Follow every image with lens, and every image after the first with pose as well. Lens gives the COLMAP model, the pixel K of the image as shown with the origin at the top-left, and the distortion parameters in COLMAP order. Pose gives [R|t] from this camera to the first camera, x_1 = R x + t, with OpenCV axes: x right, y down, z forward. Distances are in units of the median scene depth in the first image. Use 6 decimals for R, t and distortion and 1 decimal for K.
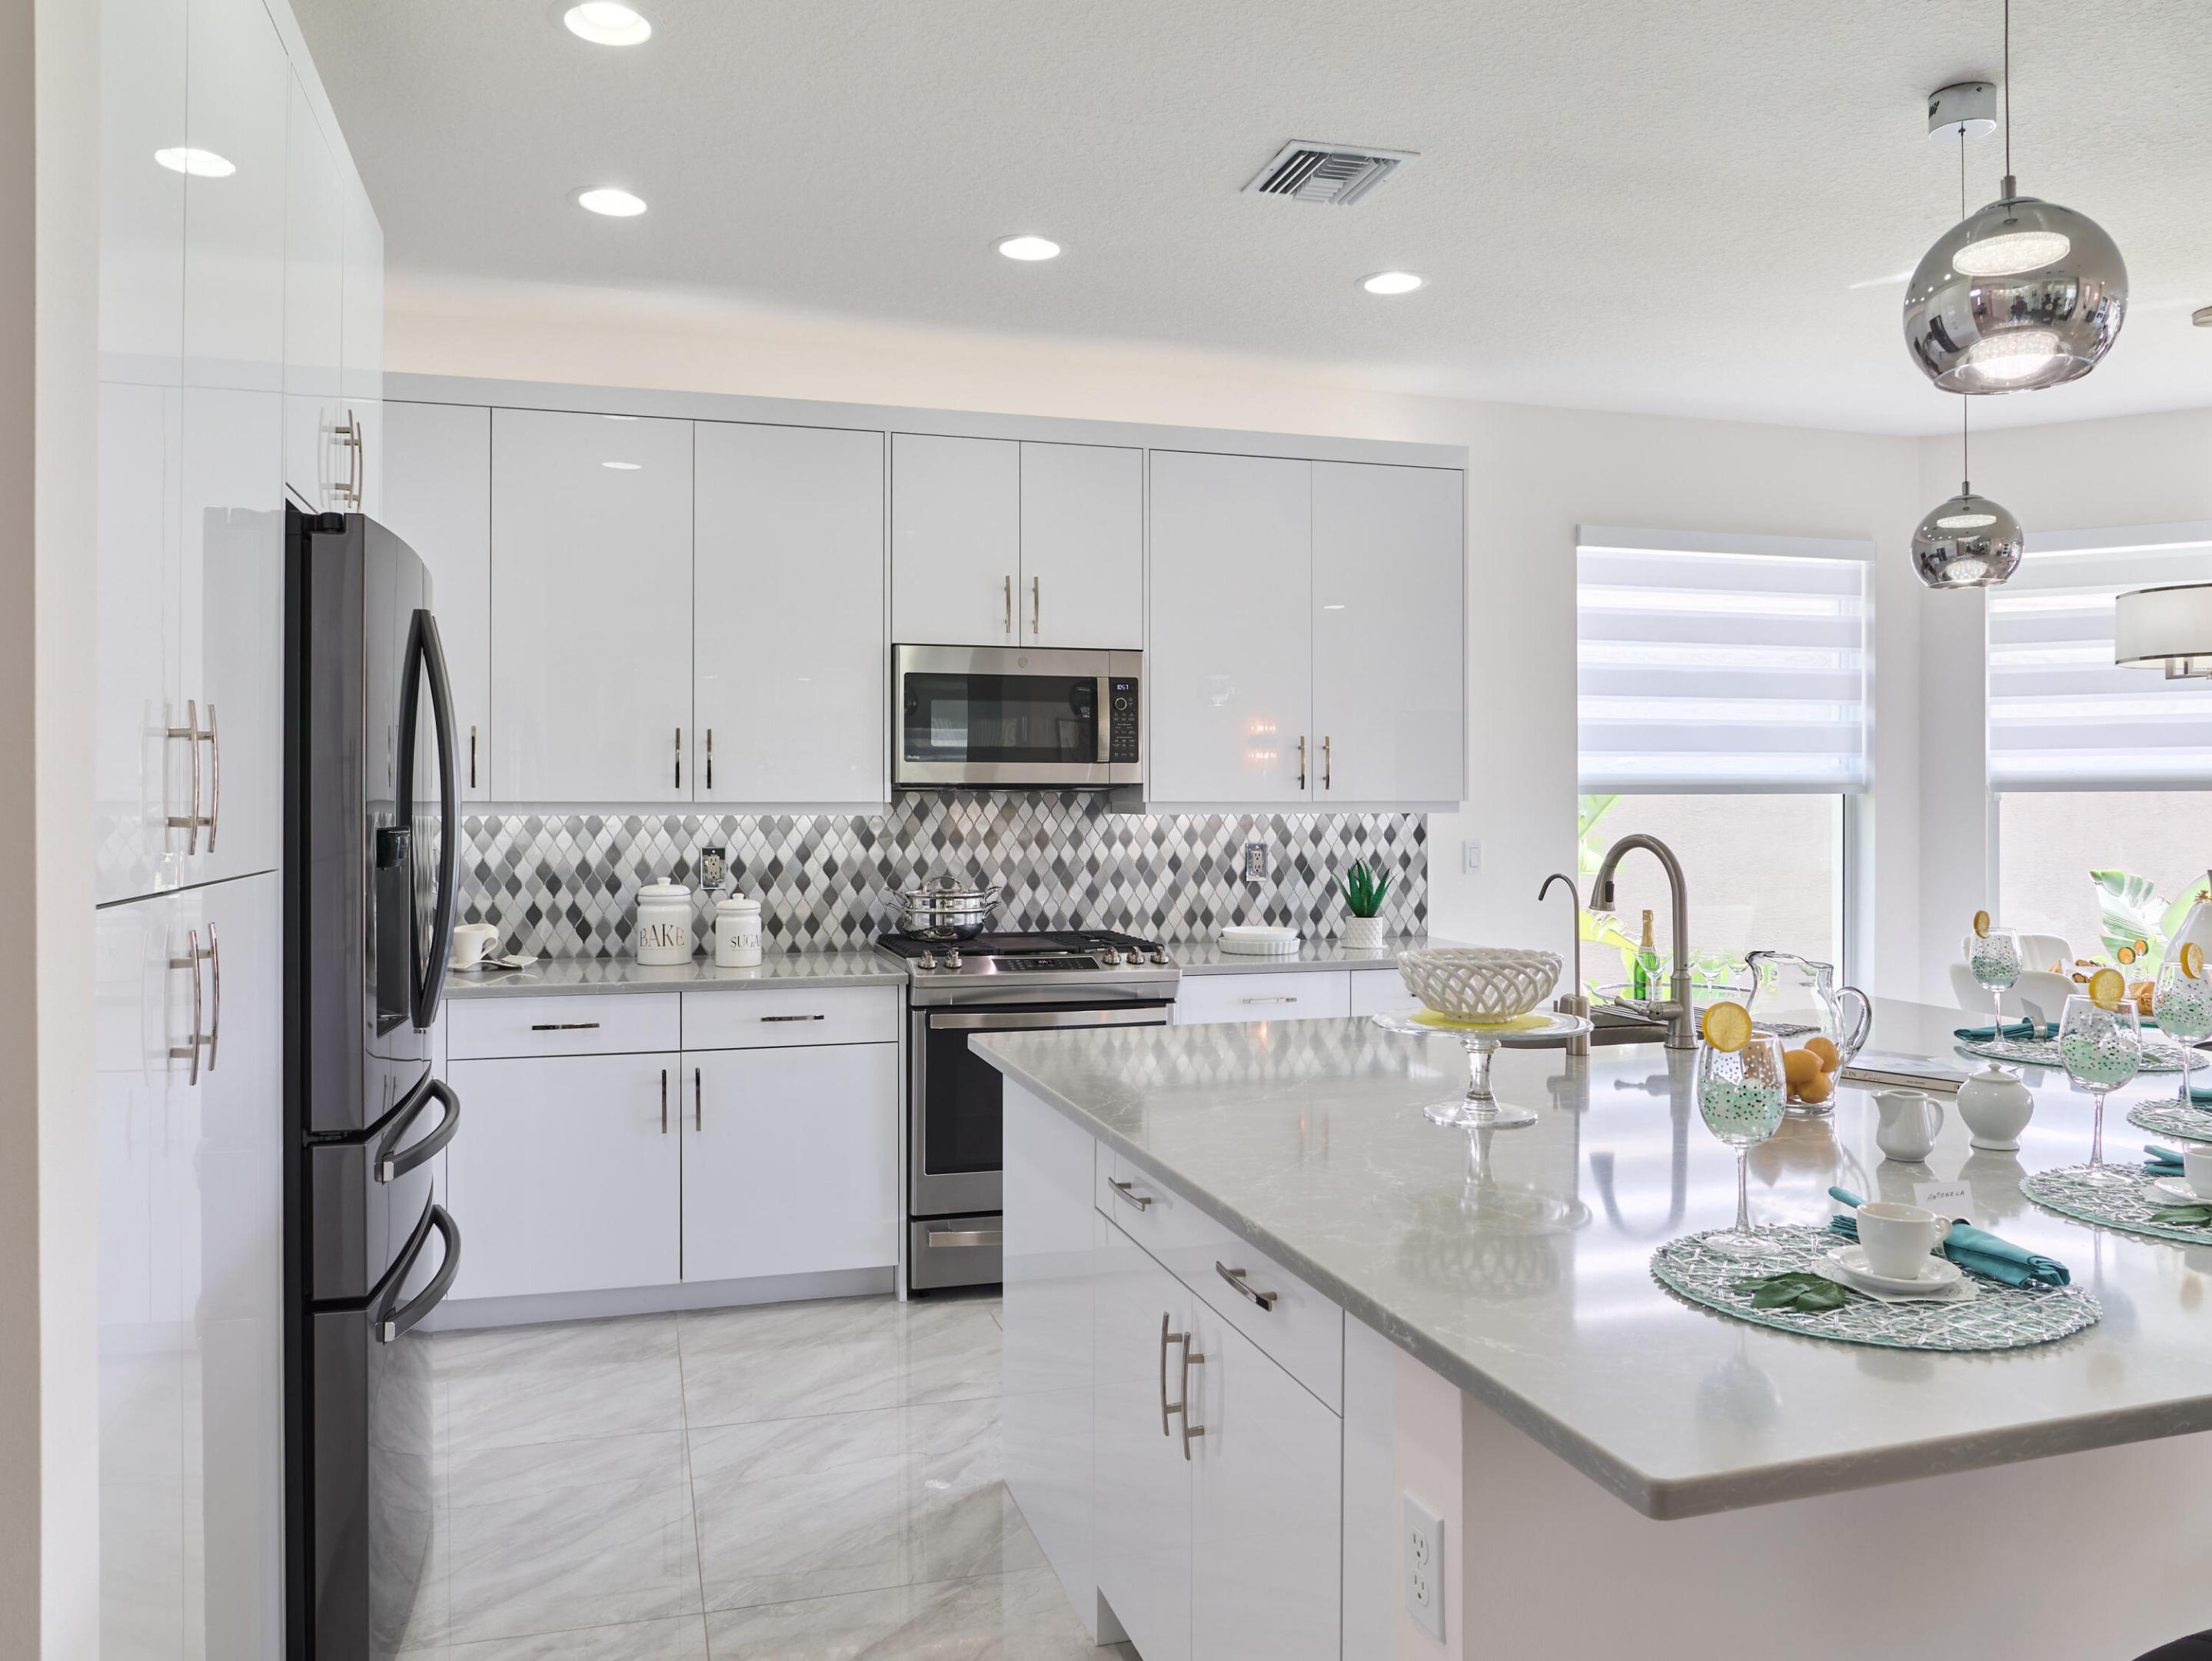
lens RADIAL K [[1646.4, 0, 1104.3], [0, 1646.4, 812.5], [0, 0, 1]] dist [-0.026176, 0.001664]
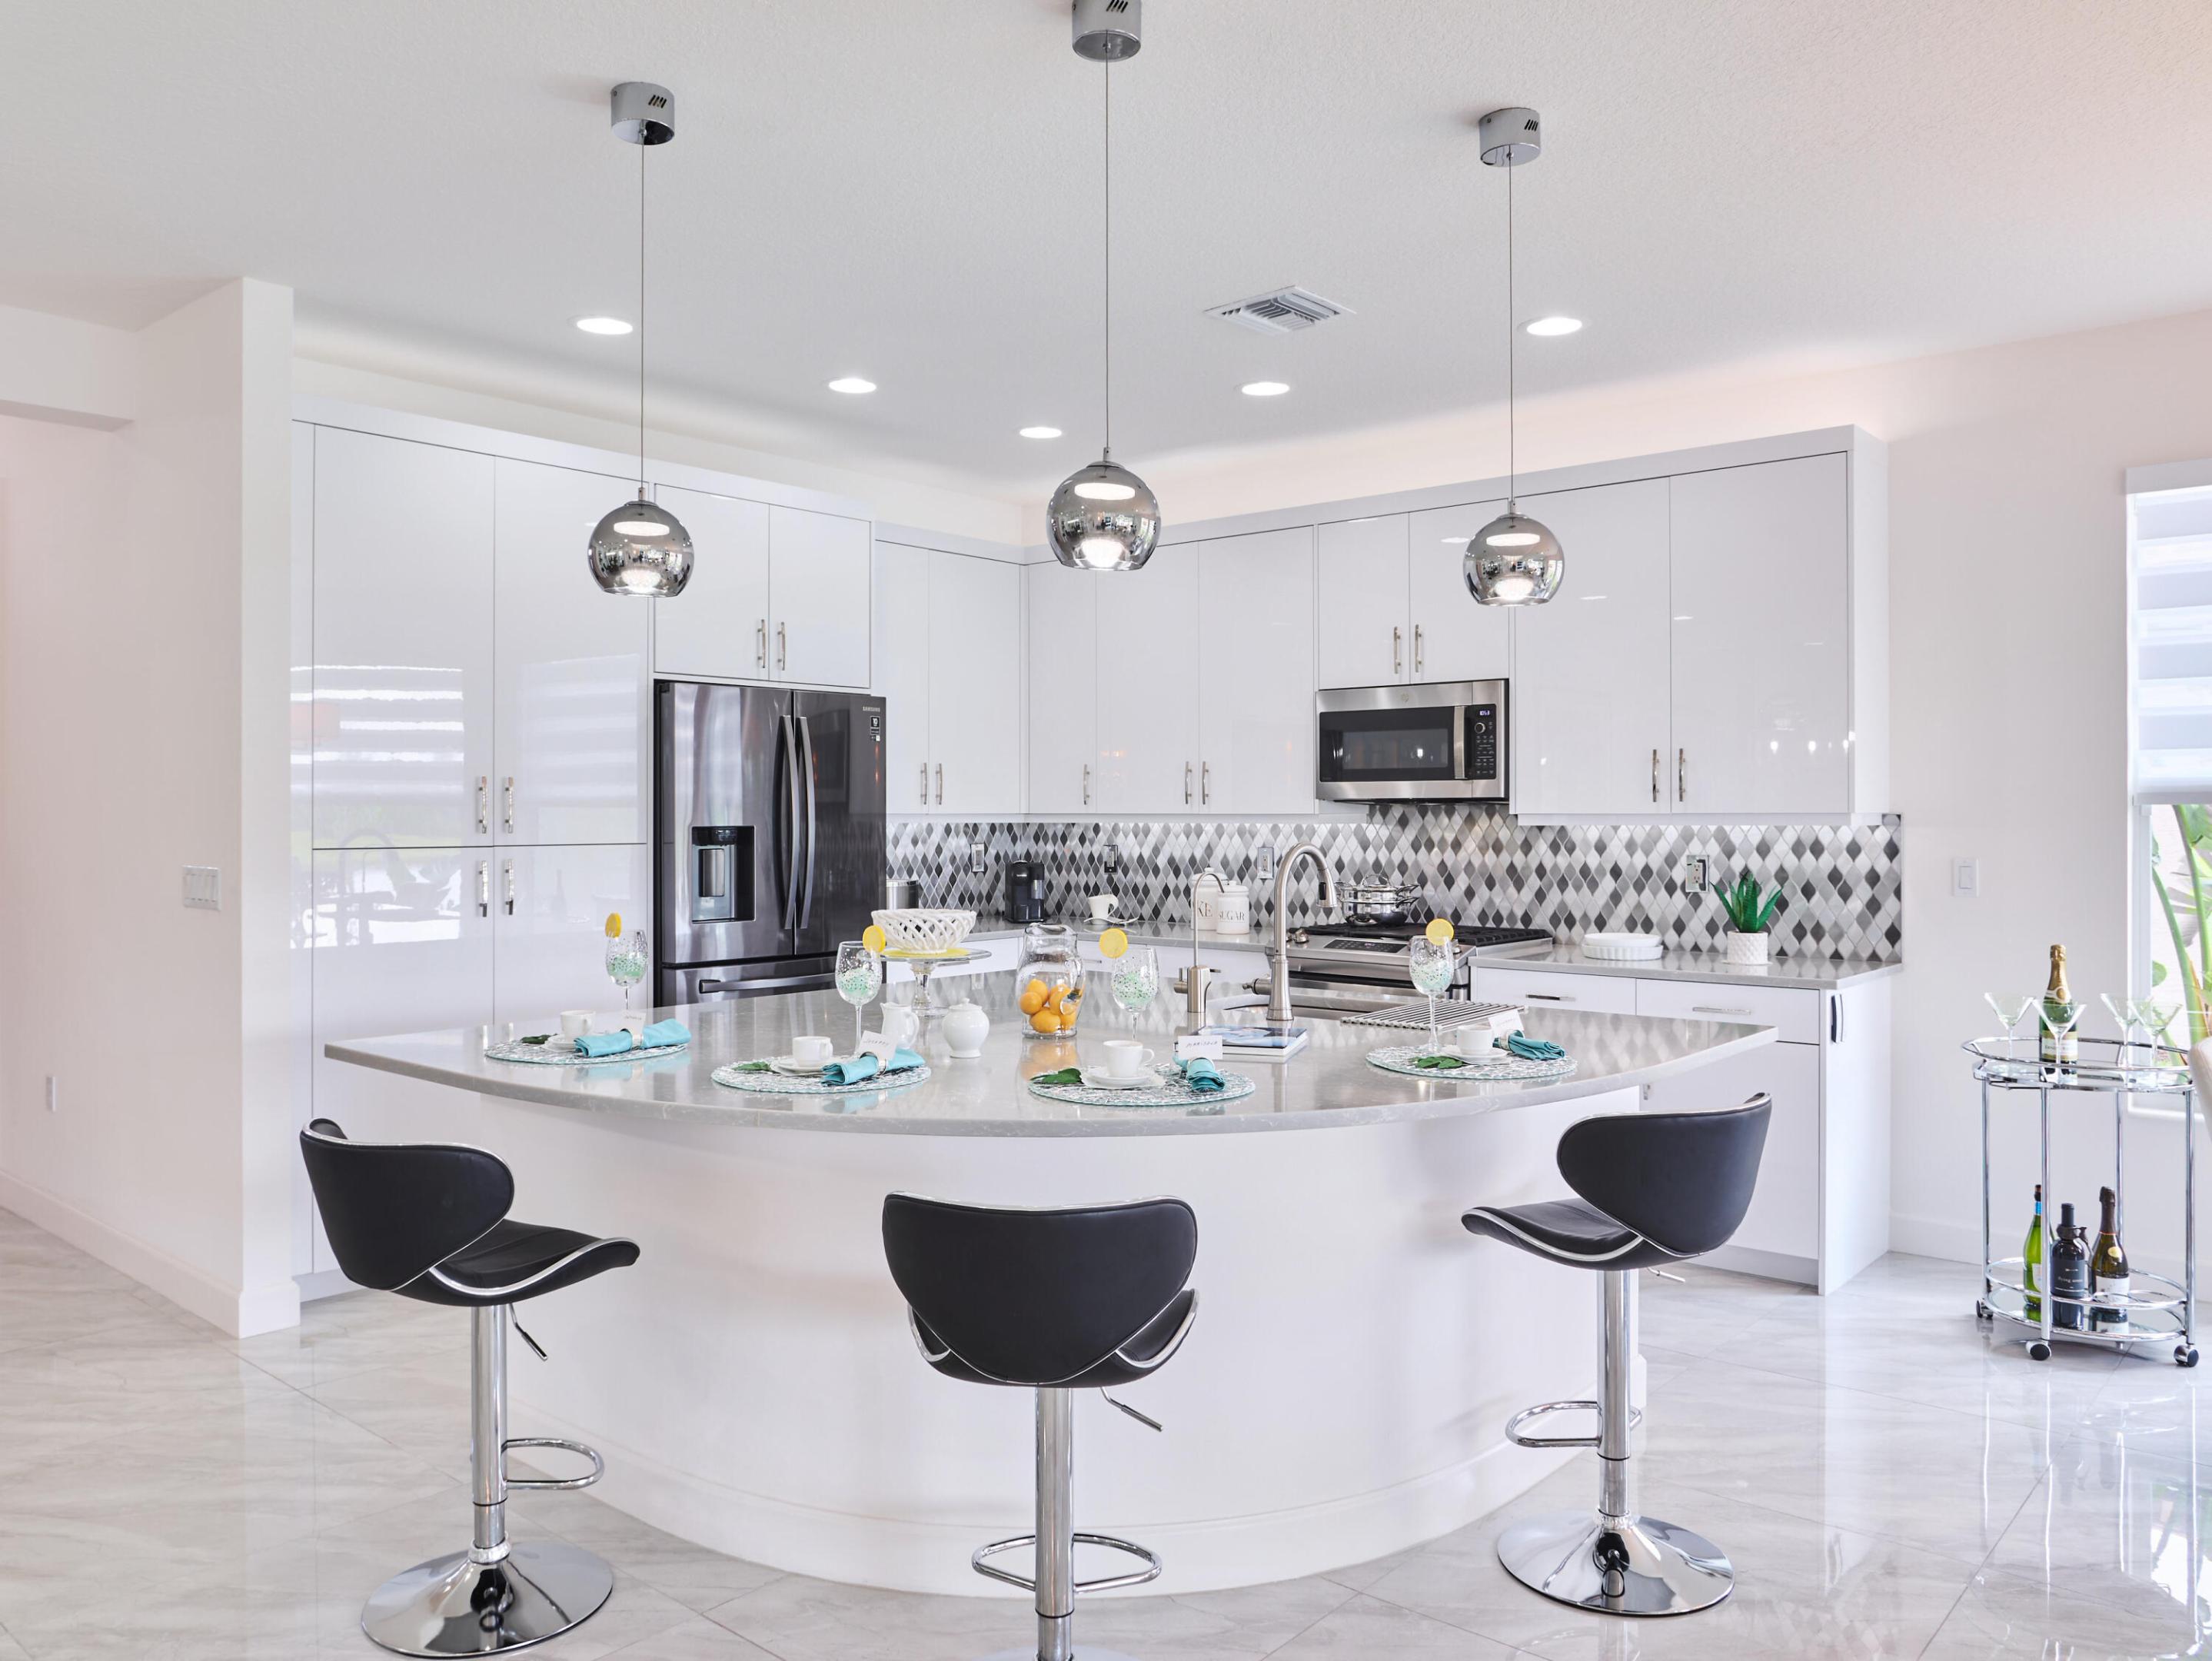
lens RADIAL K [[1631.5, 0, 1113.0], [0, 1631.5, 821.7], [0, 0, 1]] dist [0.002929, 0.004253]
pose [[0.546640, 0.005664, -0.837349, 0.762238], [-0.003007, 0.999984, 0.004801, -0.005423], [0.837363, -0.000107, 0.546648, 0.161027]]
